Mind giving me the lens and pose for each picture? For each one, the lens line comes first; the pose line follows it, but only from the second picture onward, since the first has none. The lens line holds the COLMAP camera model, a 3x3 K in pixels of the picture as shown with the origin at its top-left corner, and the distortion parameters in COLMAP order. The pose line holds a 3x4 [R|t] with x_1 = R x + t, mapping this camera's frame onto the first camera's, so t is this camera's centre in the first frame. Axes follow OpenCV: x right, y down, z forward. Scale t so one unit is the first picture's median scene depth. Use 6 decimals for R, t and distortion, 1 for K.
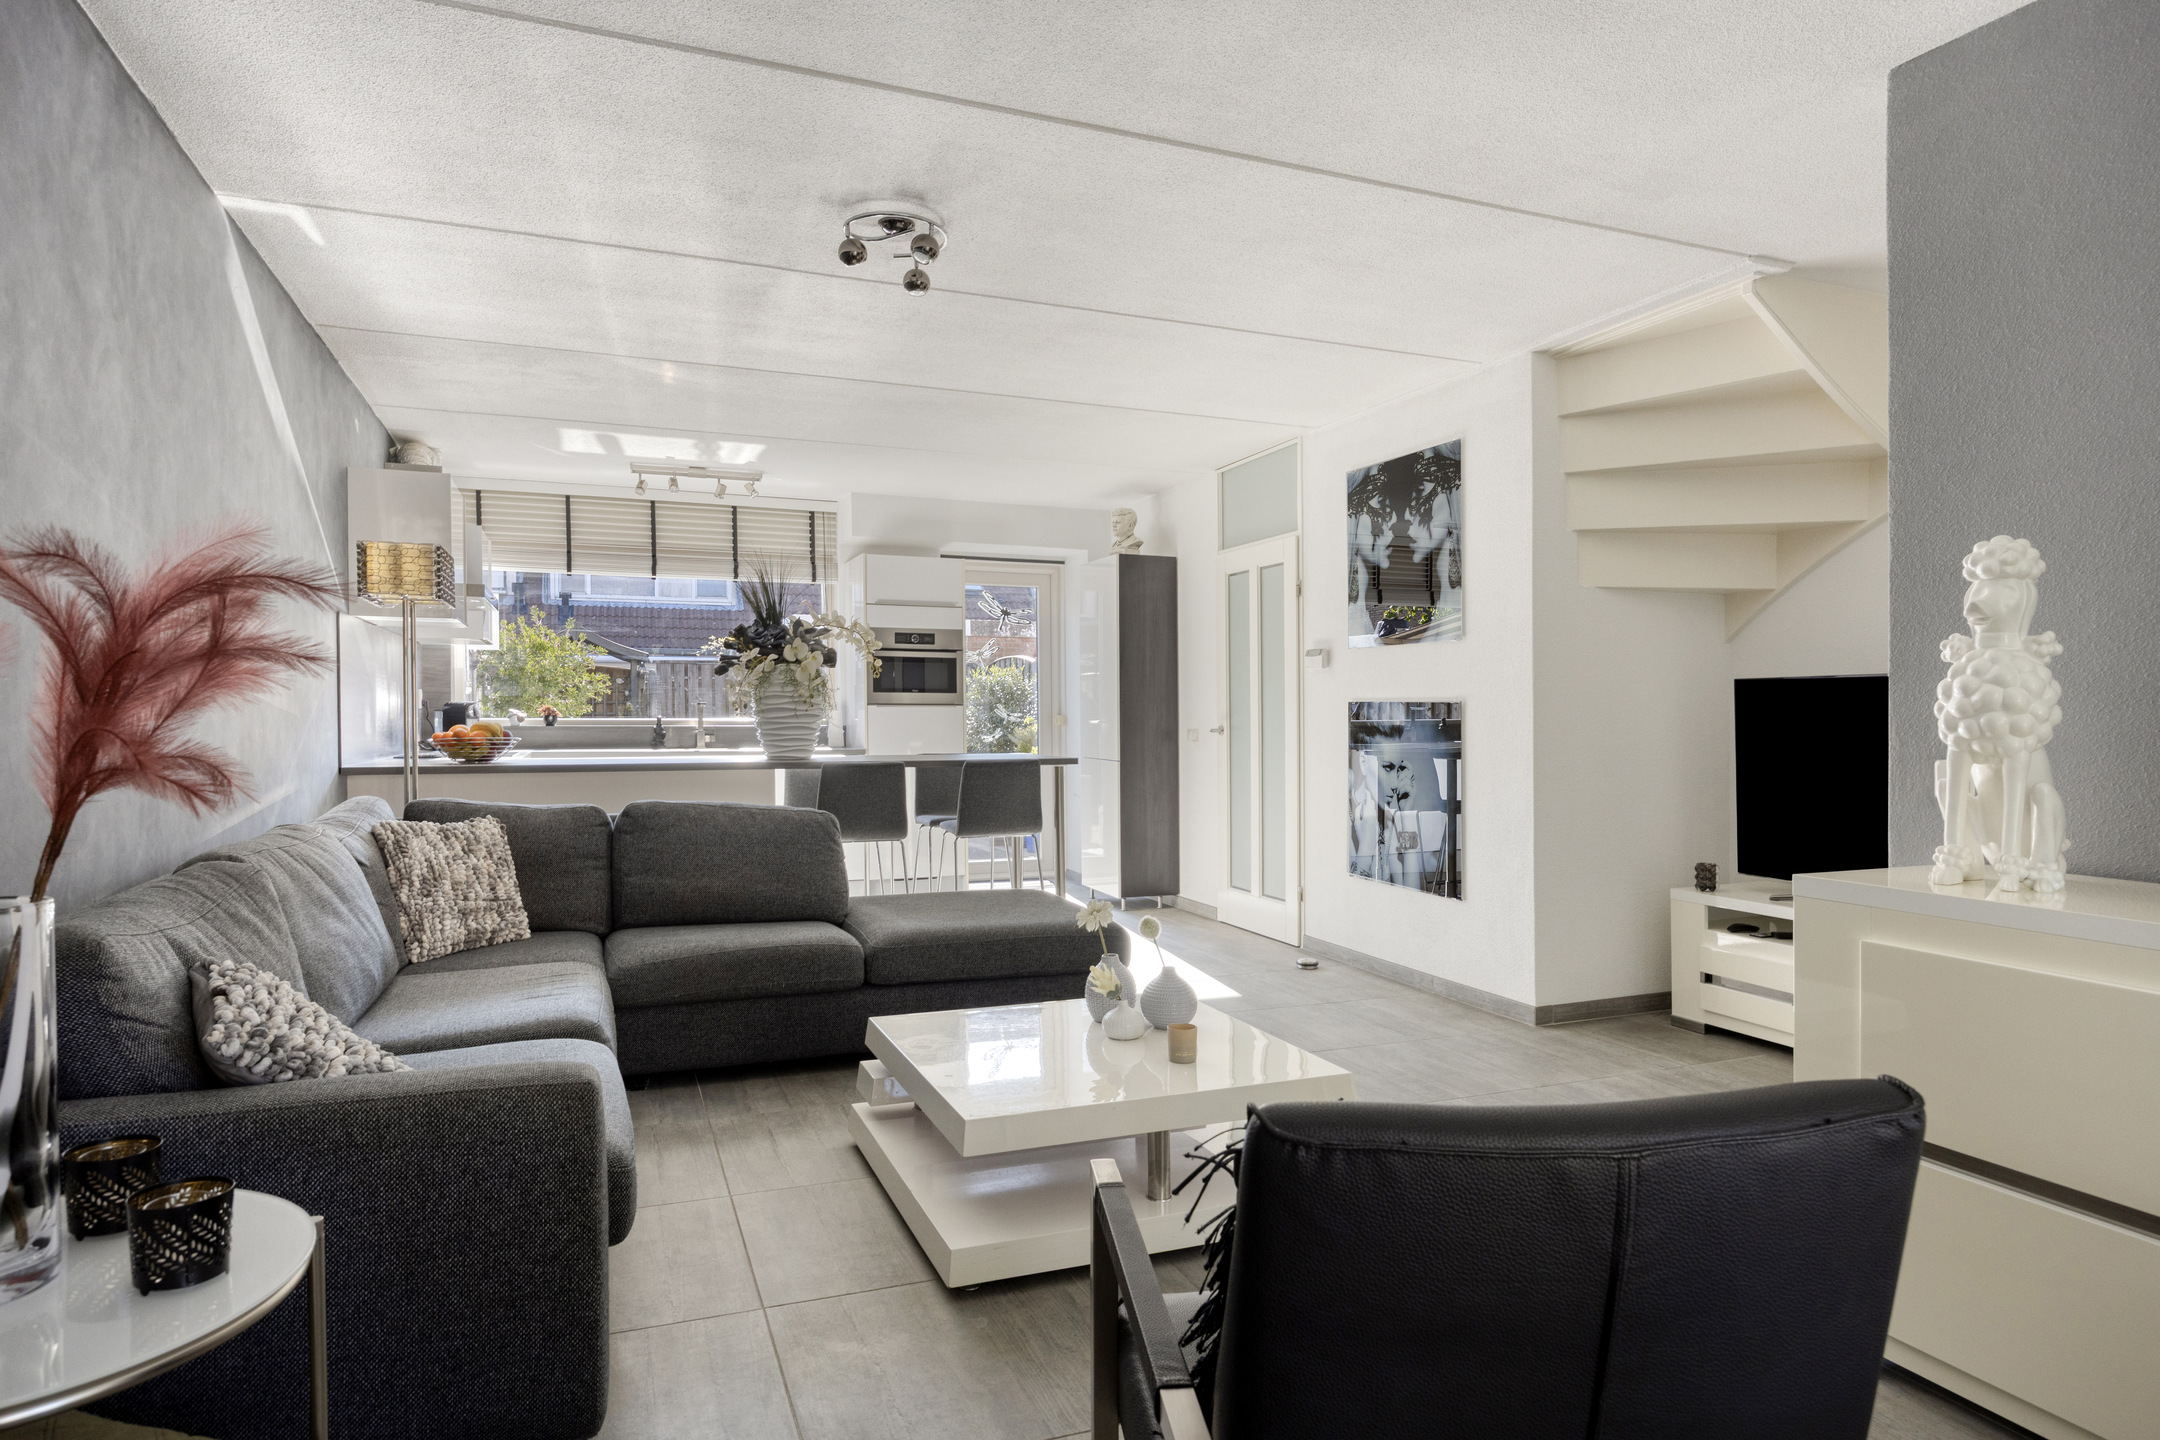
lens RADIAL K [[1252.0, 0, 1091.5], [0, 1252.0, 740.7], [0, 0, 1]] dist [-0.004294, -0.001213]
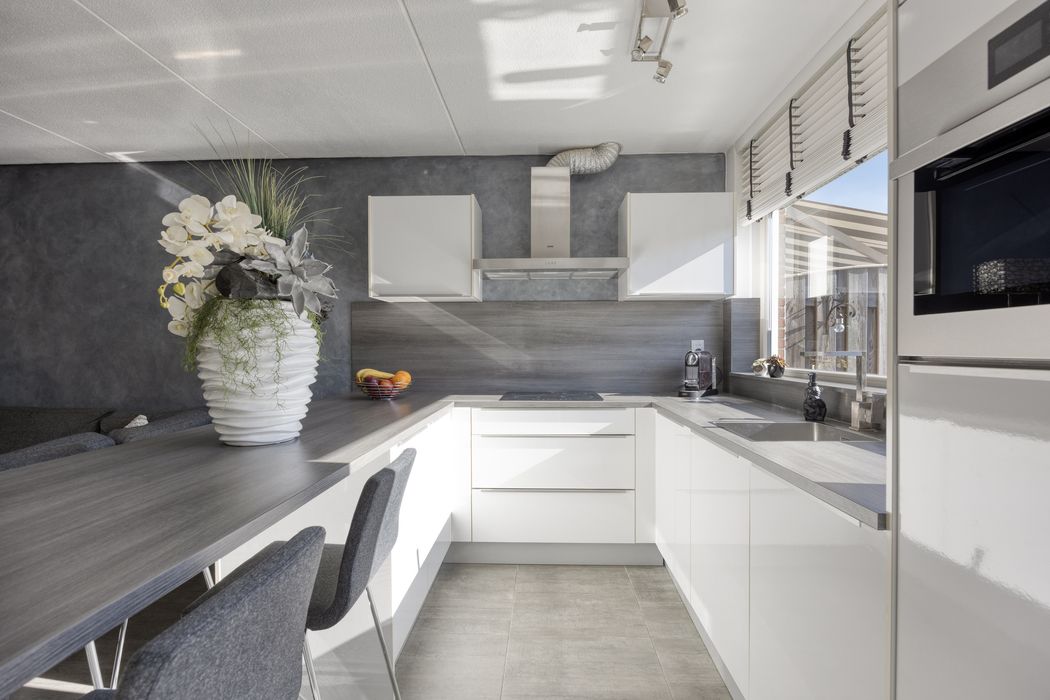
lens RADIAL K [[501.8, 0, 522.9], [0, 501.8, 351.2], [0, 0, 1]] dist [-0.008579, 0.000820]
pose [[-0.409667, 0.004911, -0.912222, -0.051042], [-0.017454, 0.999760, 0.013220, -0.040996], [0.912068, 0.021338, -0.409483, 1.266846]]
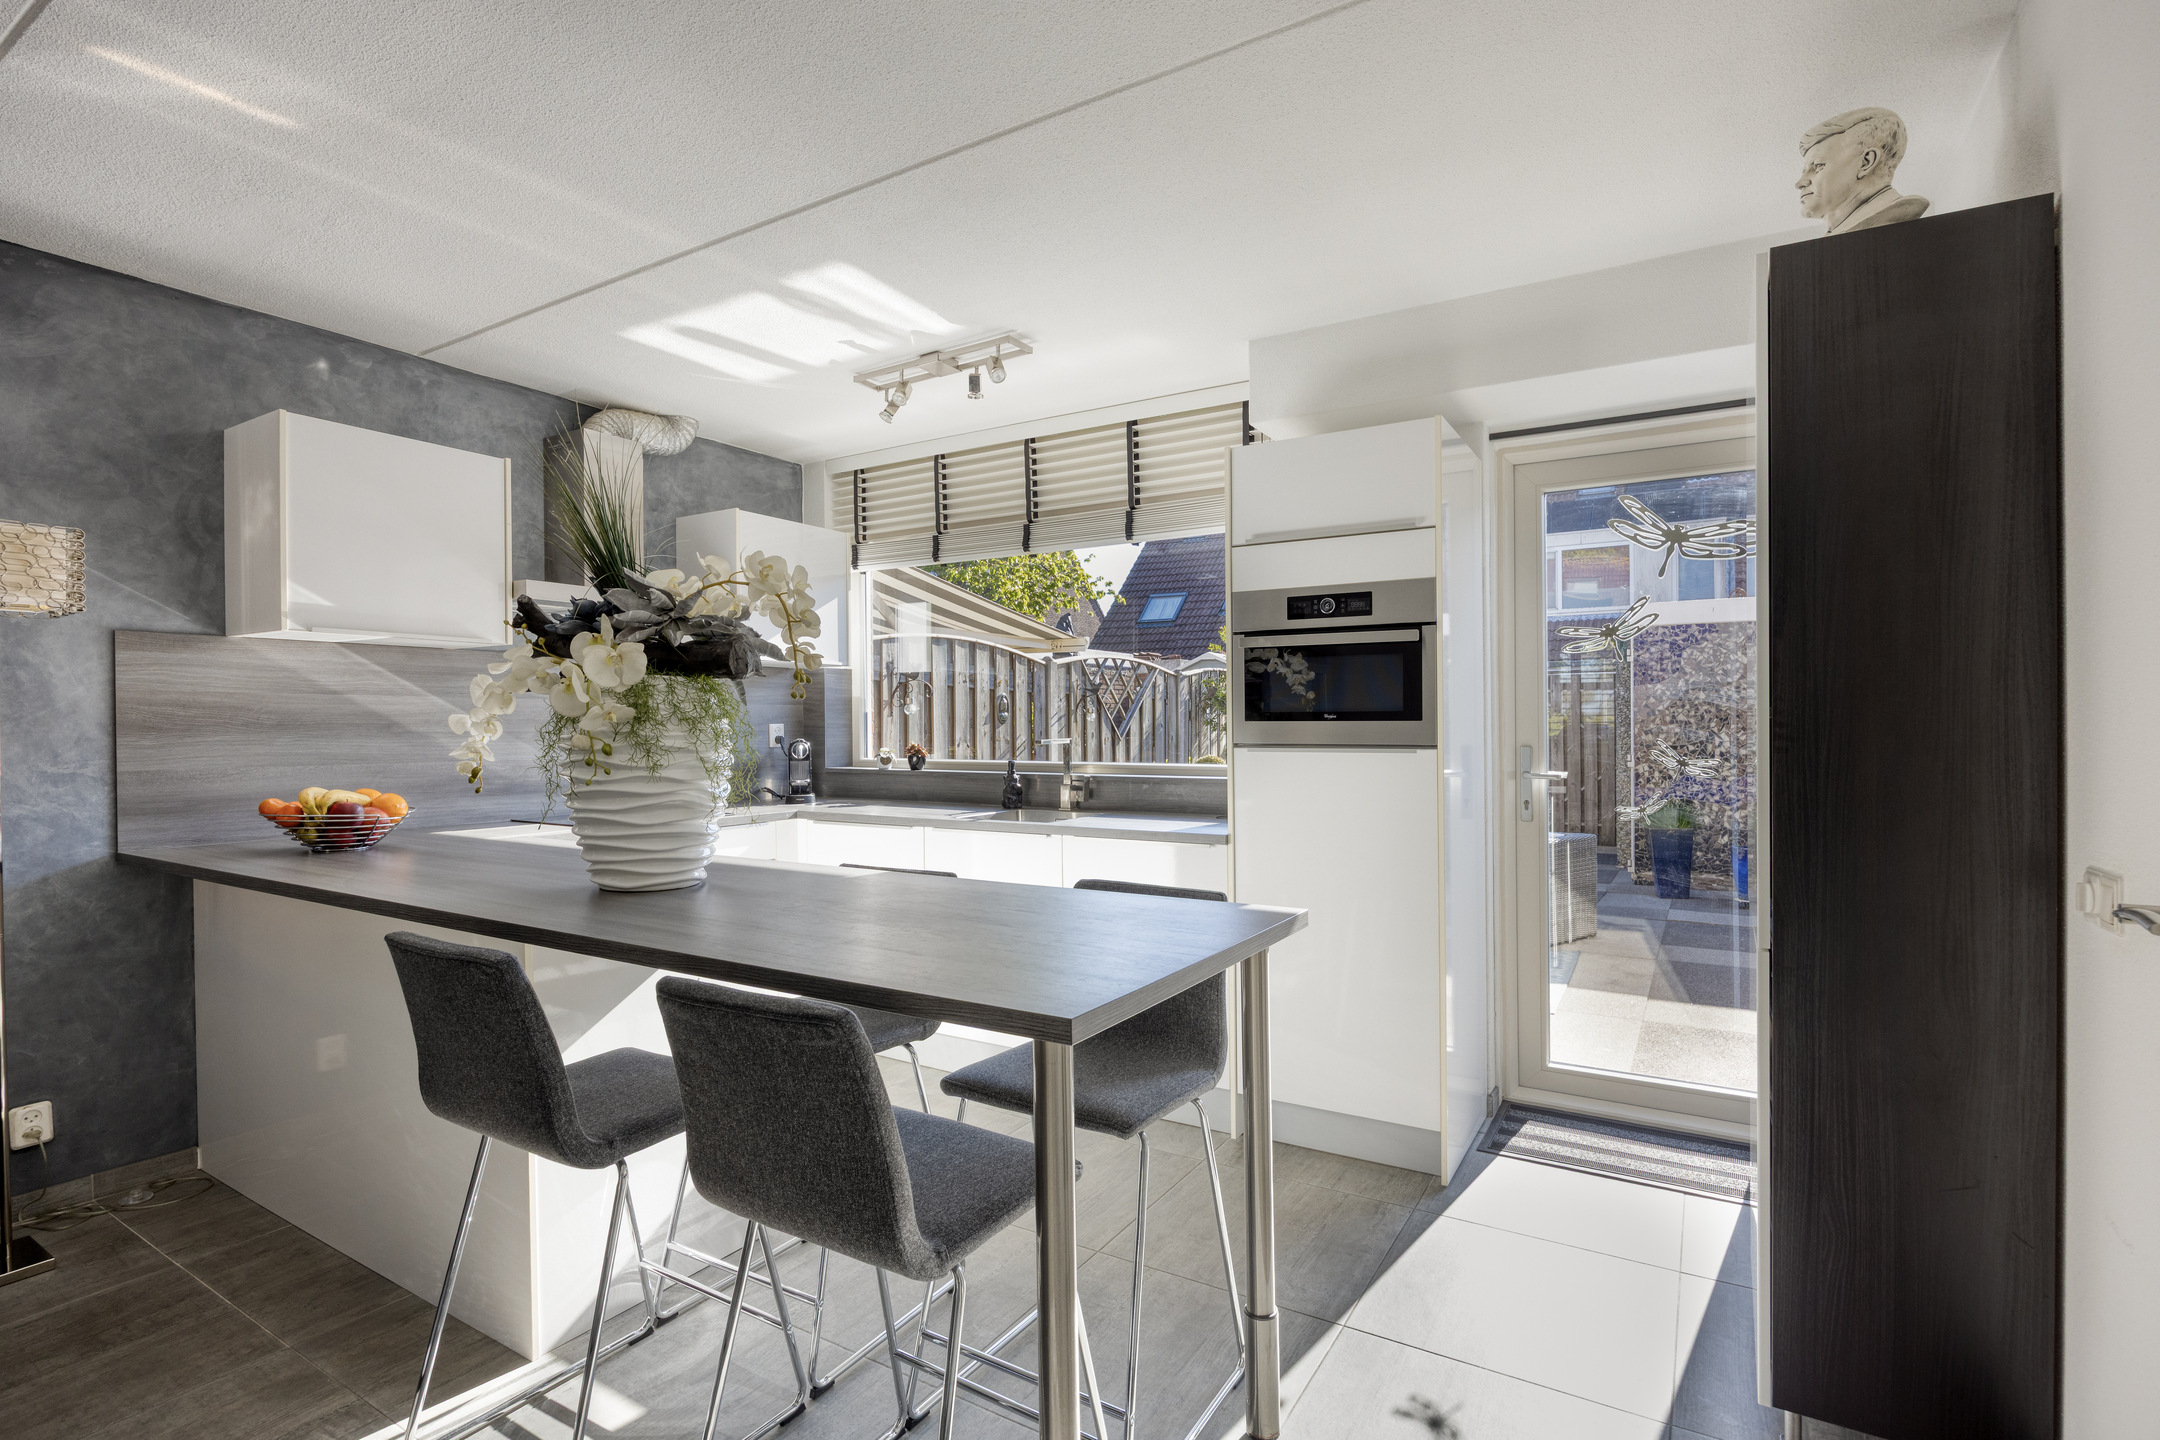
lens RADIAL K [[1032.2, 0, 1067.4], [0, 1032.2, 740.1], [0, 0, 1]] dist [-0.008579, 0.000820]
pose [[0.584532, 0.008622, -0.811325, 0.155164], [-0.012187, 0.999924, 0.001846, -0.040998], [0.811279, 0.008808, 0.584593, 0.920191]]
